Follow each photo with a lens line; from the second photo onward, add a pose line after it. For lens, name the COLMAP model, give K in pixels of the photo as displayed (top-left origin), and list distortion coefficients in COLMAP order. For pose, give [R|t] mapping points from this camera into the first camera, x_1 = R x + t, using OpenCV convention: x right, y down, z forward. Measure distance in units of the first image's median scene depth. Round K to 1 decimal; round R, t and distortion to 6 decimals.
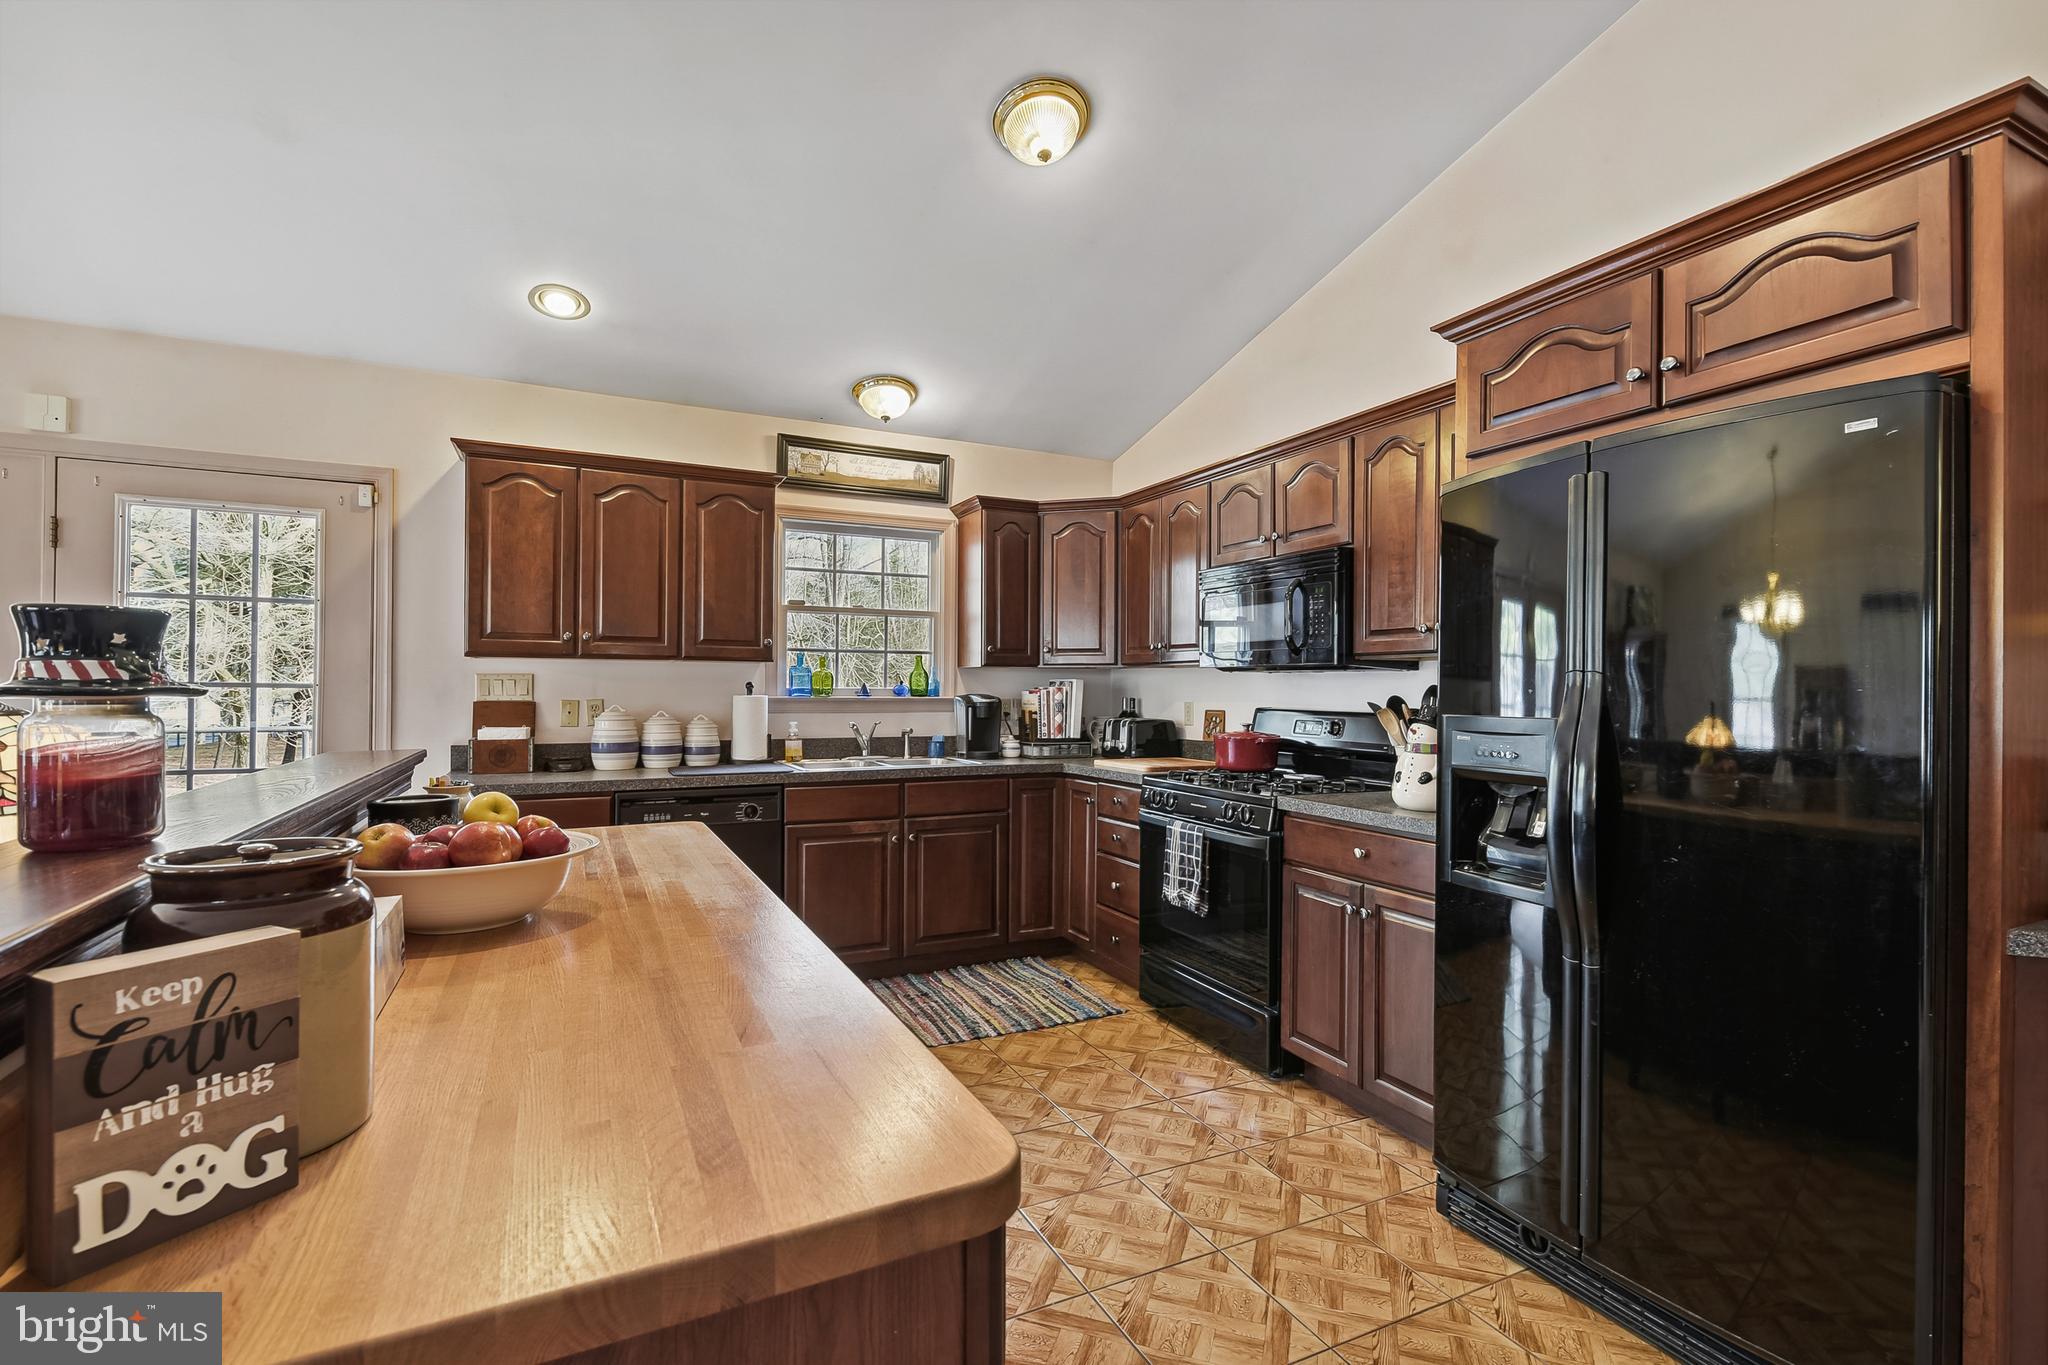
lens RADIAL K [[914.1, 0, 1017.7], [0, 914.1, 688.7], [0, 0, 1]] dist [-0.002090, -0.001212]
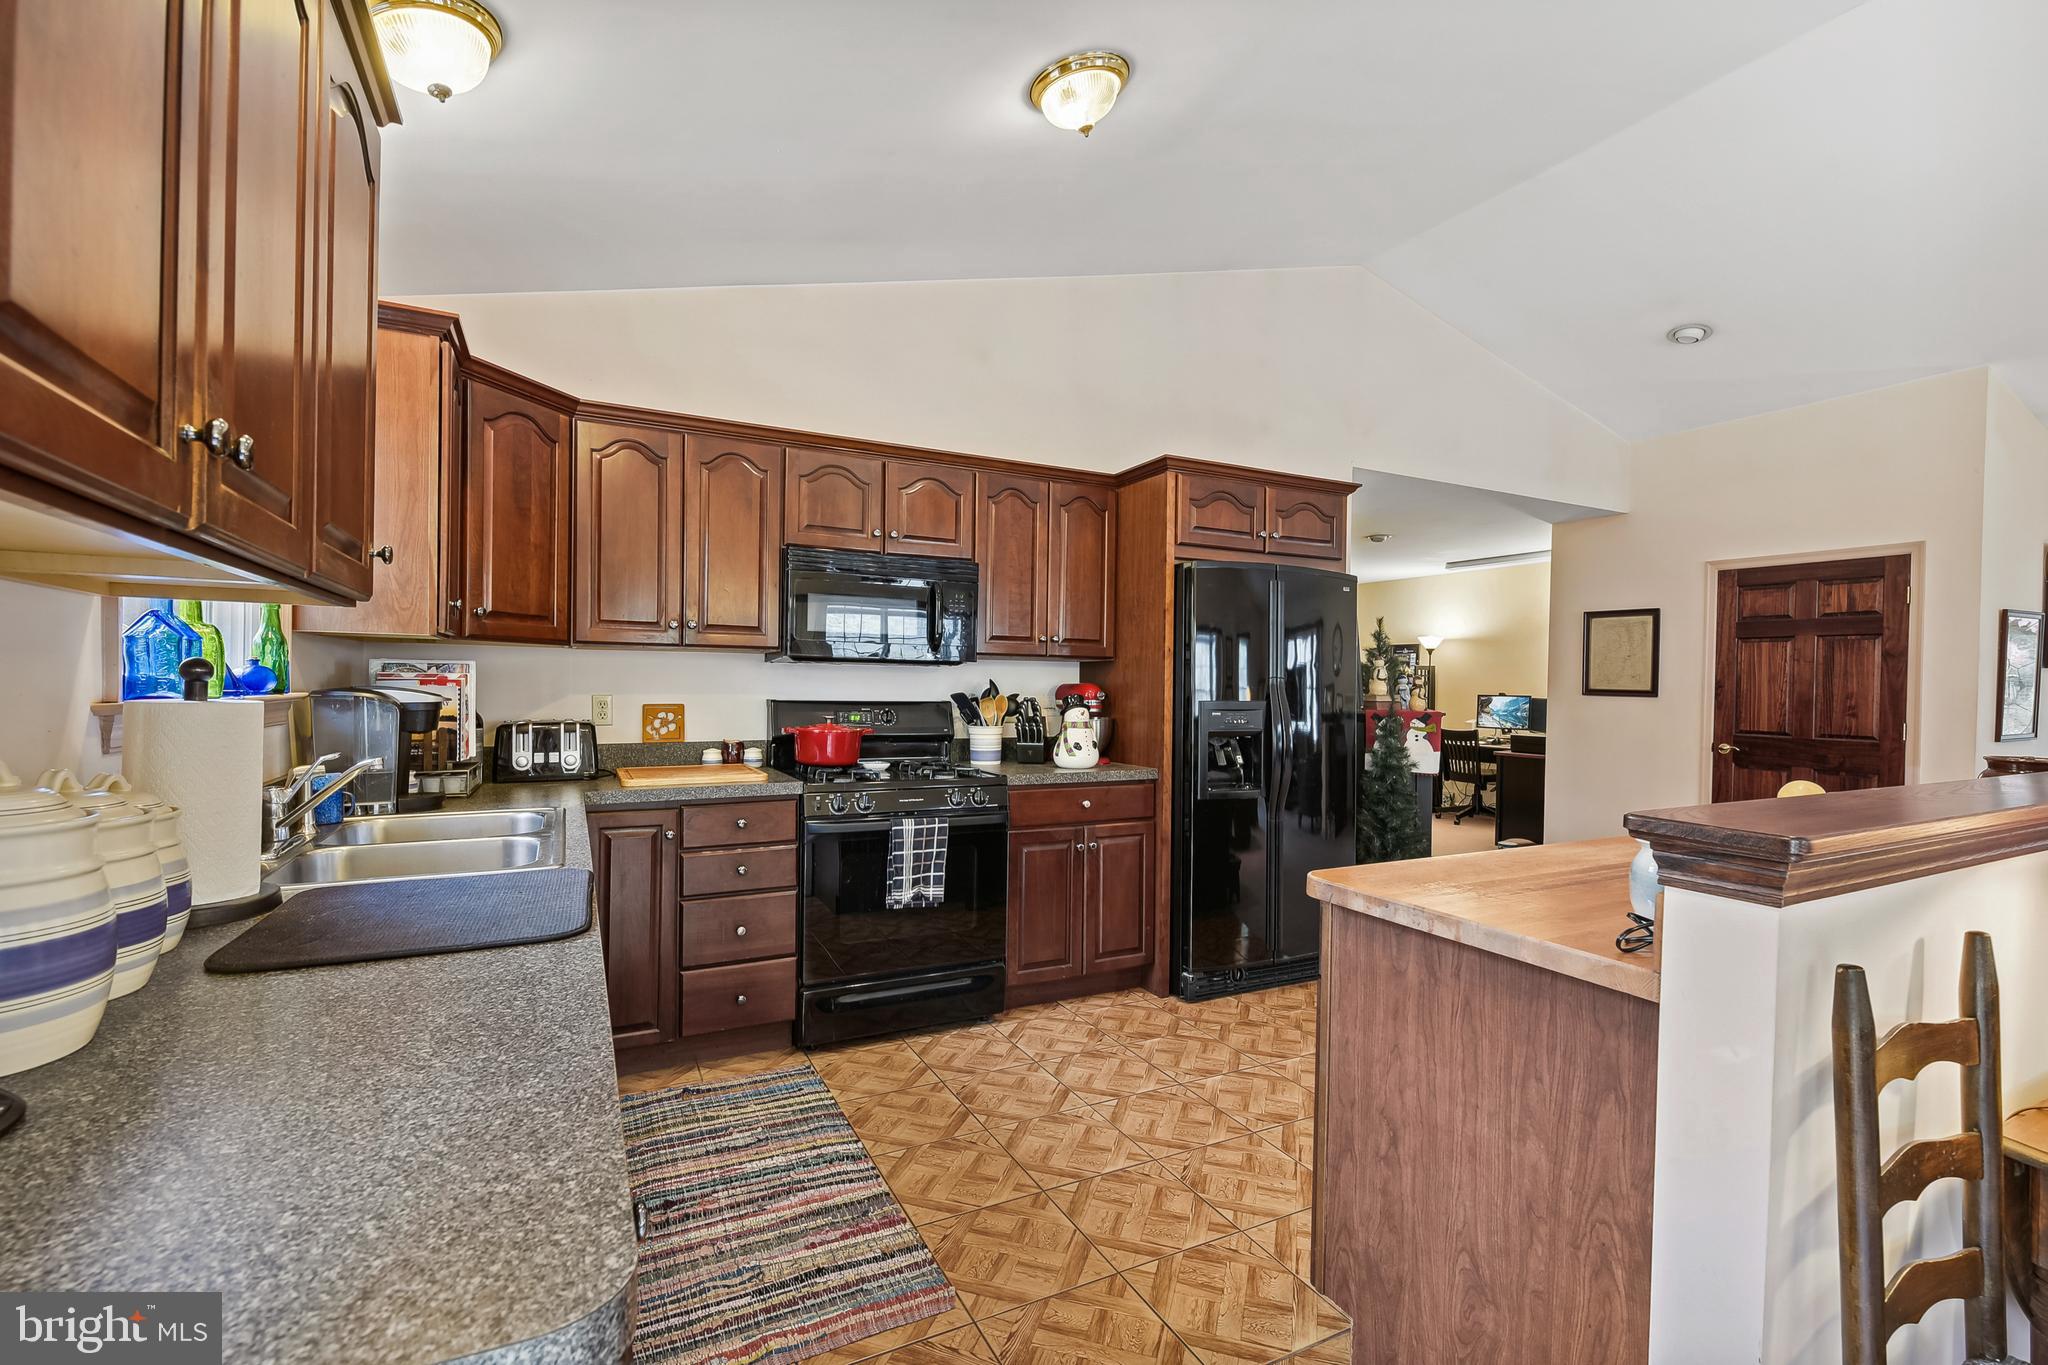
lens RADIAL K [[914.1, 0, 1018.5], [0, 914.1, 676.0], [0, 0, 1]] dist [-0.002090, -0.001212]
pose [[-0.023975, -0.009489, 0.999668, -0.817688], [-0.017541, 0.999805, 0.009069, -0.018205], [-0.999559, -0.017317, -0.024137, 0.939095]]
